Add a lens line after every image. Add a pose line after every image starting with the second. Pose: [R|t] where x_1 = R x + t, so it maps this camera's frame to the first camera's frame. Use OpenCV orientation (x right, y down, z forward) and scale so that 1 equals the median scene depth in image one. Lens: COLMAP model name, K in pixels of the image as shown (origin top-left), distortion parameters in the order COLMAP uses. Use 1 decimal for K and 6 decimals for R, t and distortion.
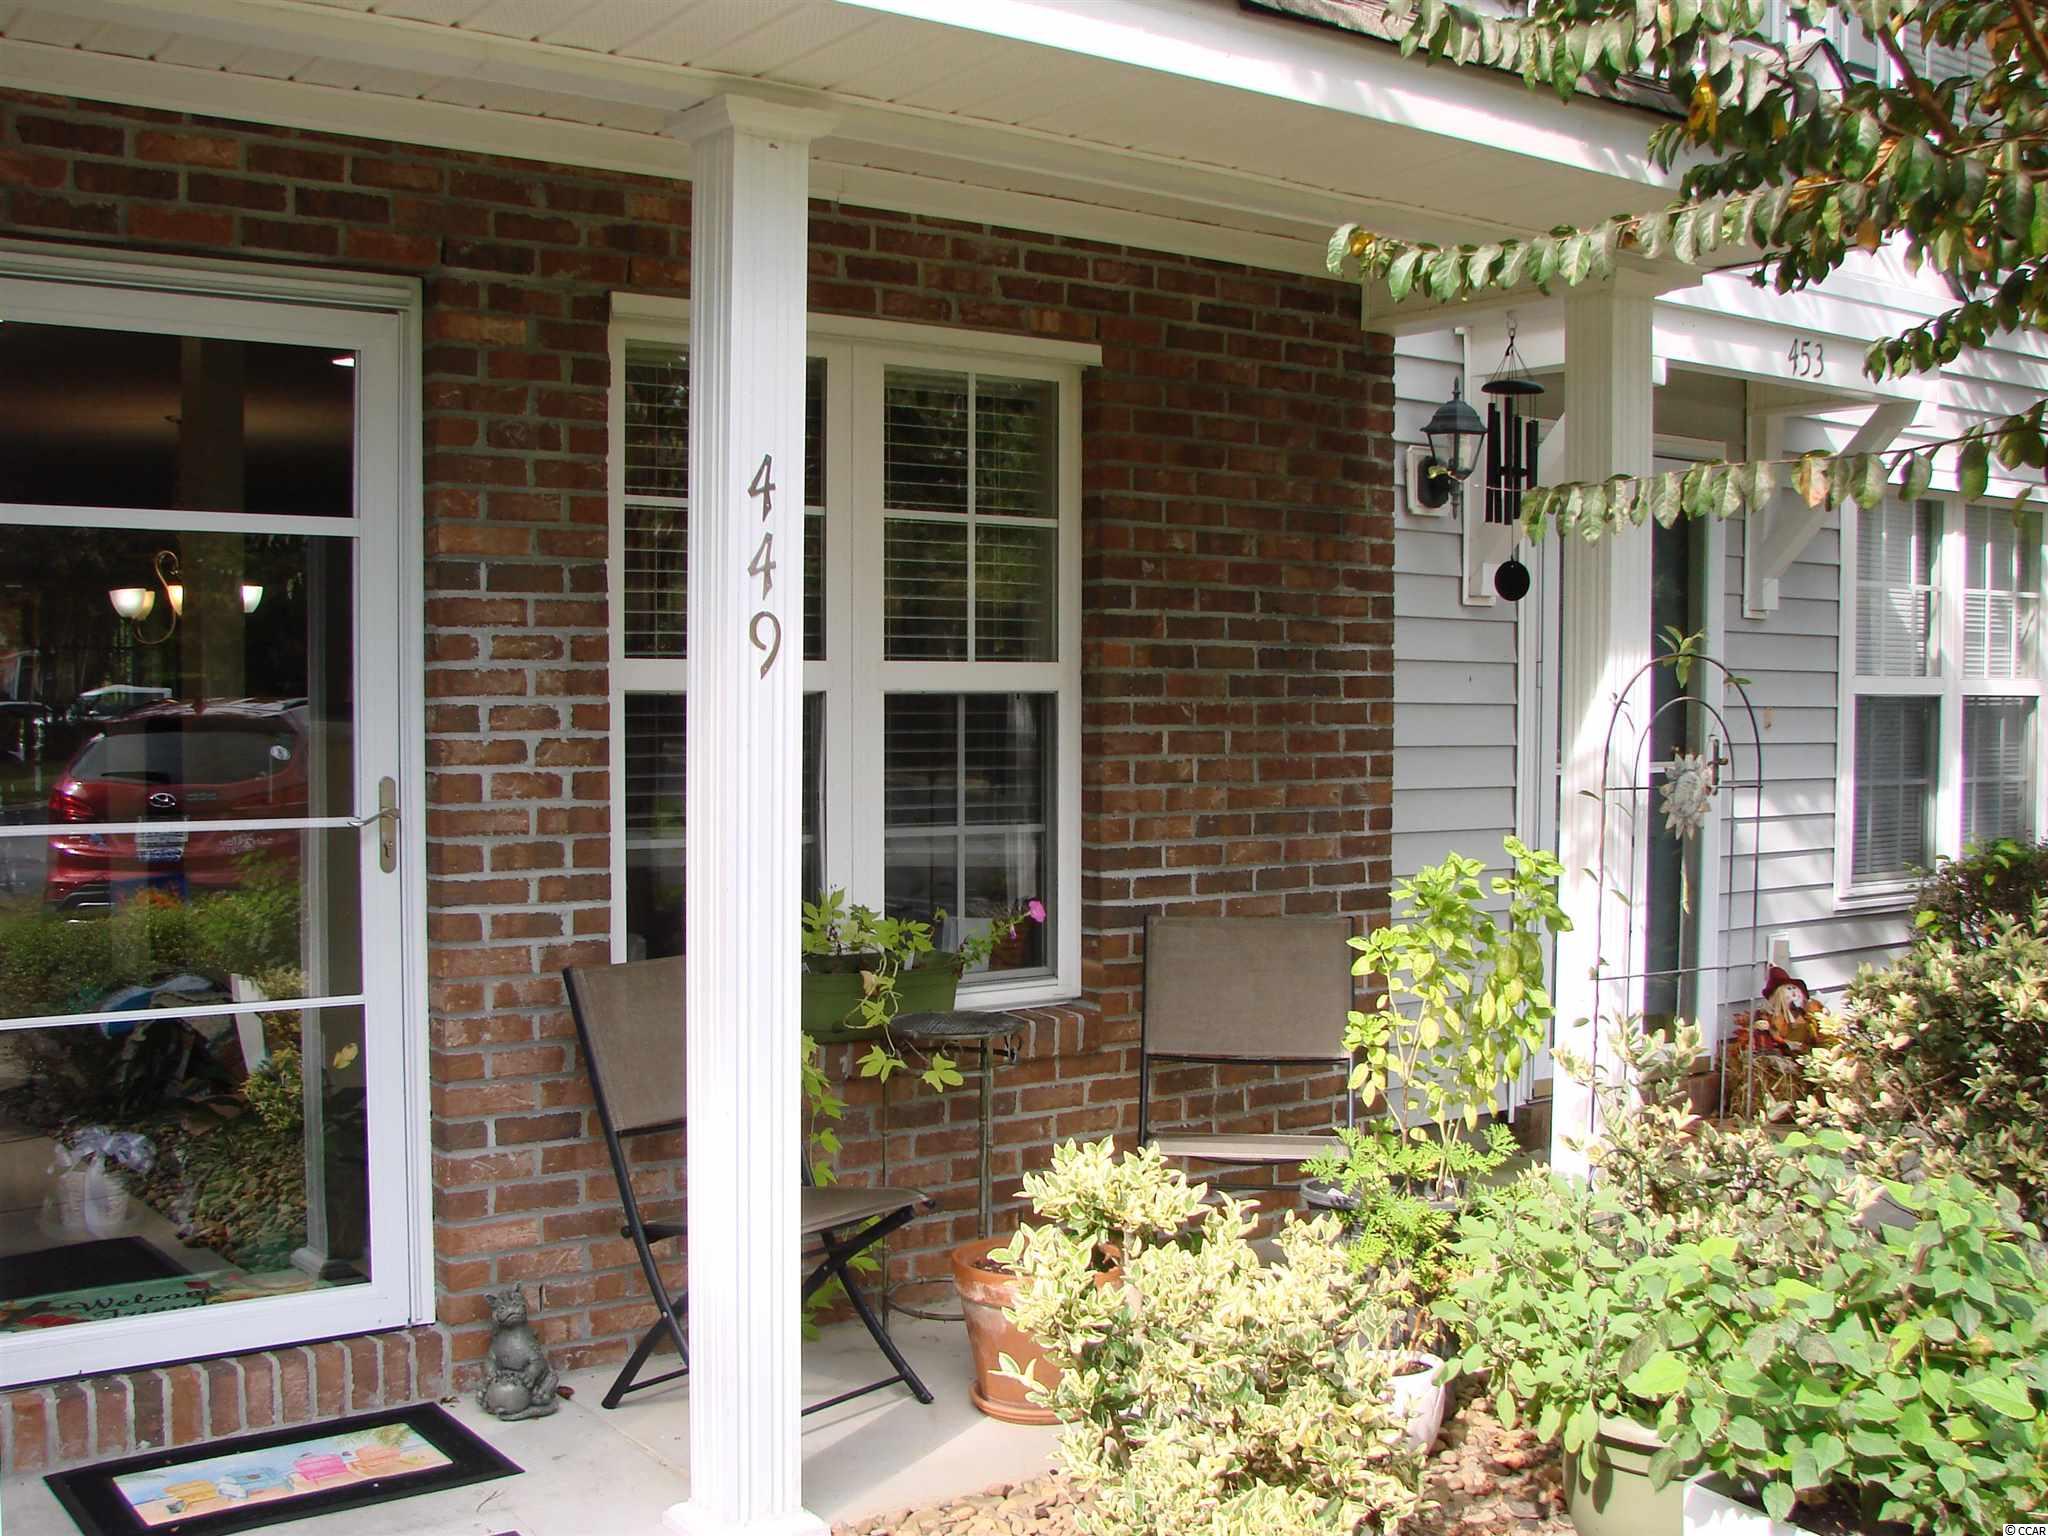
lens RADIAL K [[2209.9, 0, 1021.5], [0, 2209.9, 825.0], [0, 0, 1]] dist [-0.219738, 0.269675]
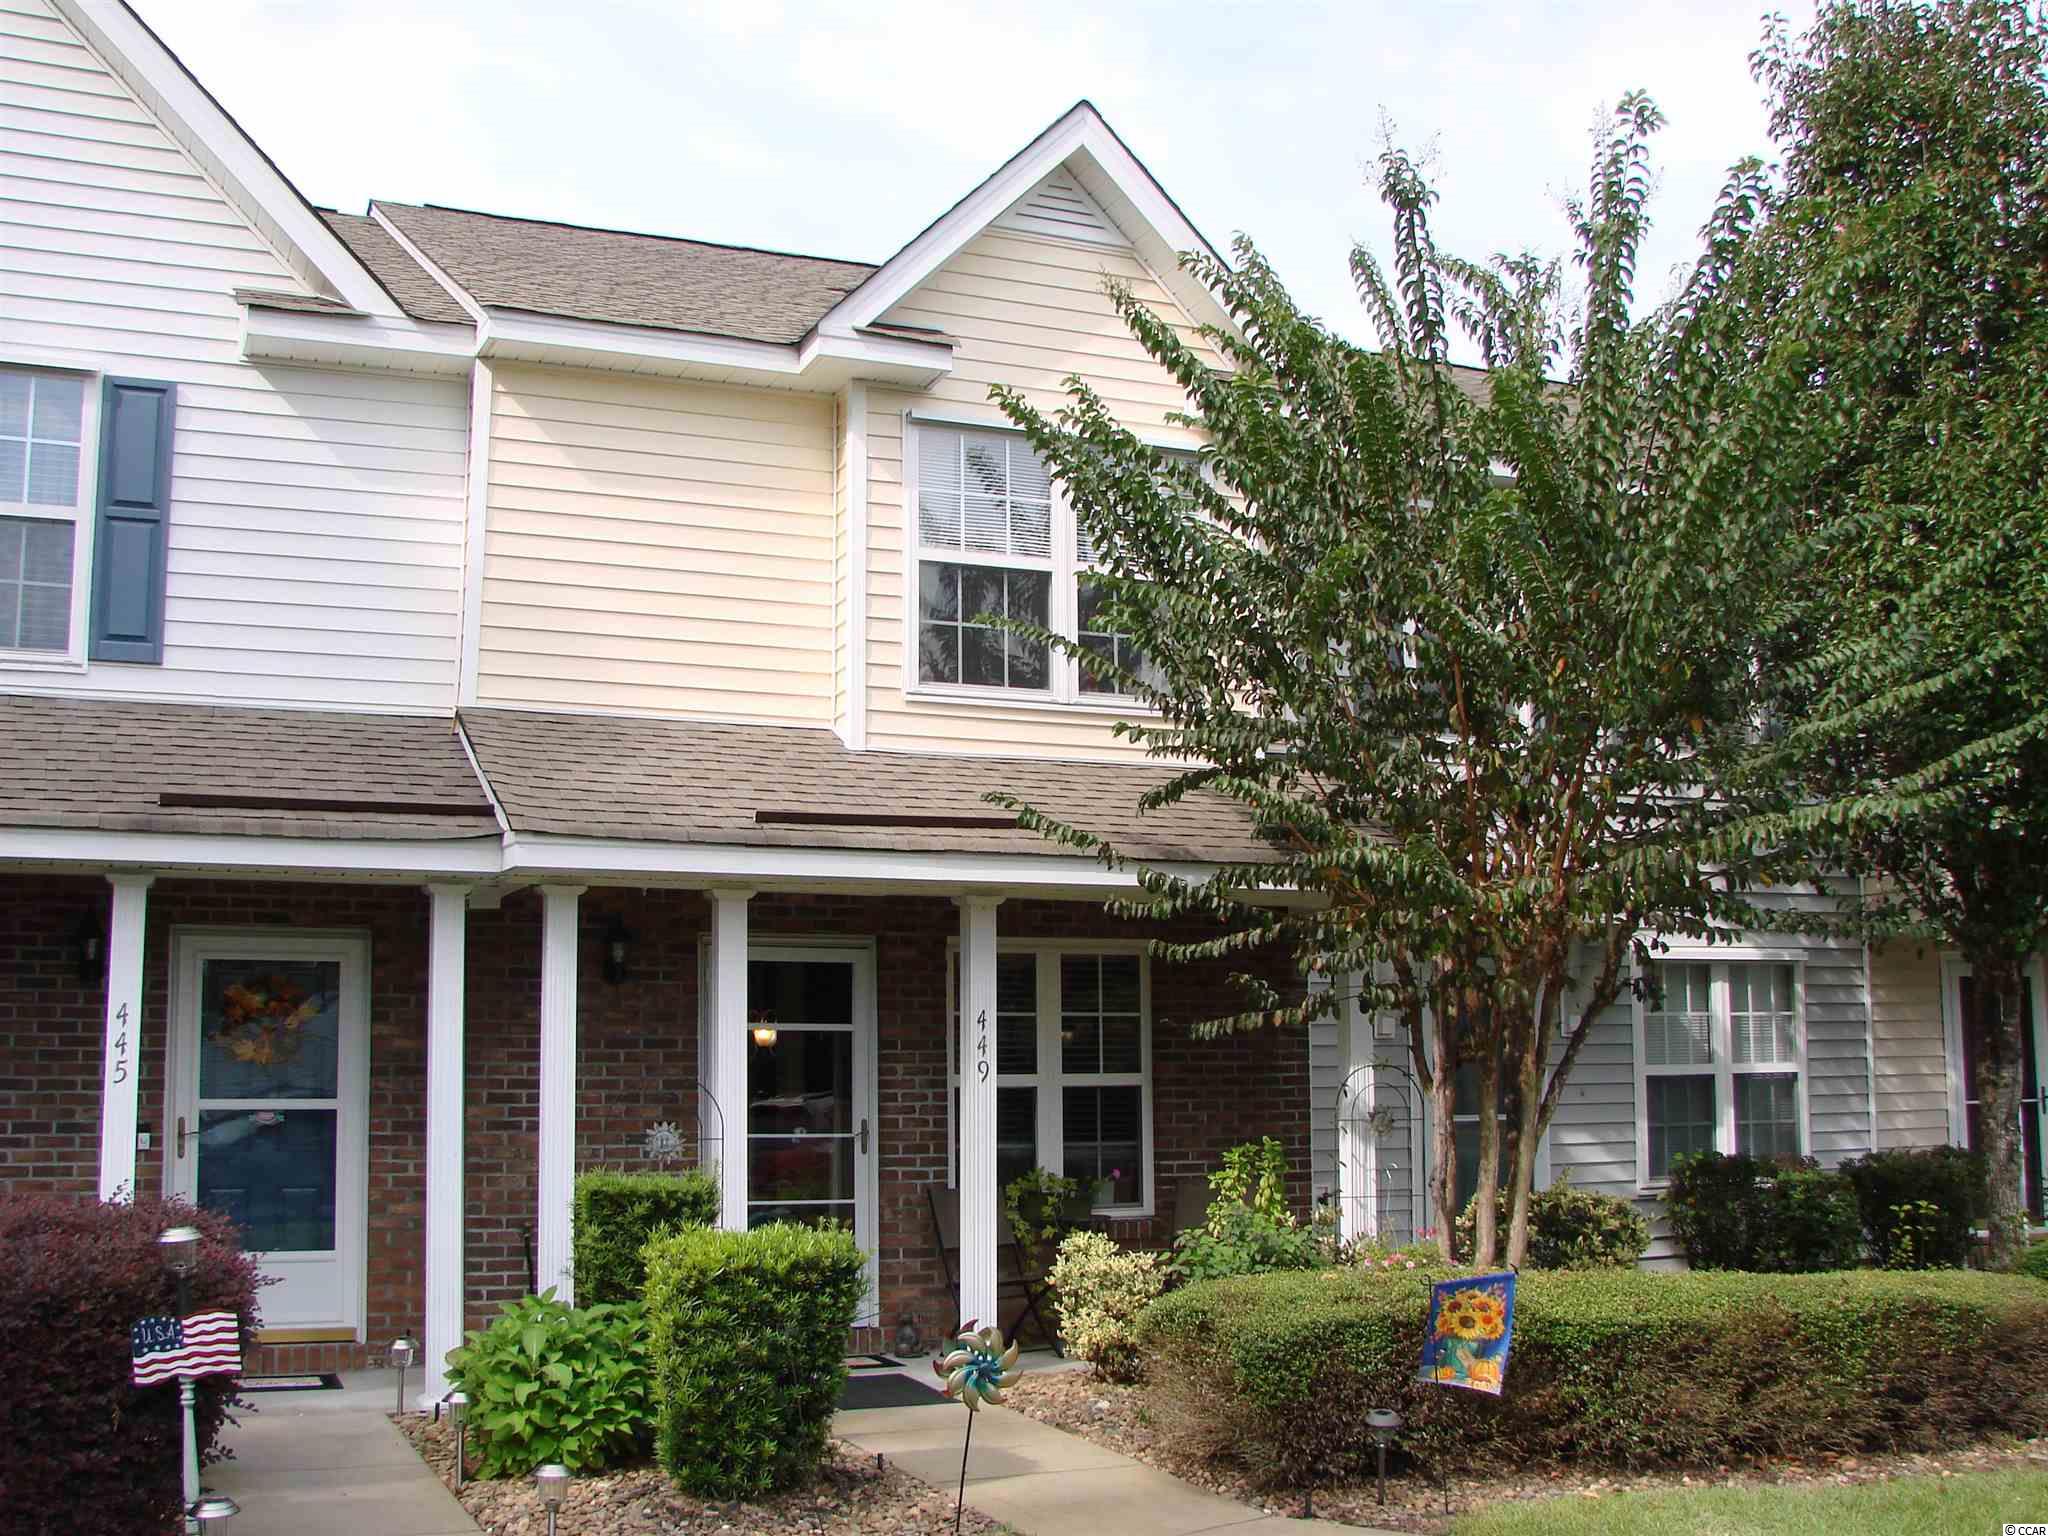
lens RADIAL K [[2209.9, 0, 1021.5], [0, 2209.9, 825.0], [0, 0, 1]] dist [-0.219738, 0.269675]
pose [[0.975609, -0.036876, -0.216395, 0.437792], [-0.001895, 0.984337, -0.176285, 0.086519], [0.219506, 0.172396, 0.960259, -1.429752]]
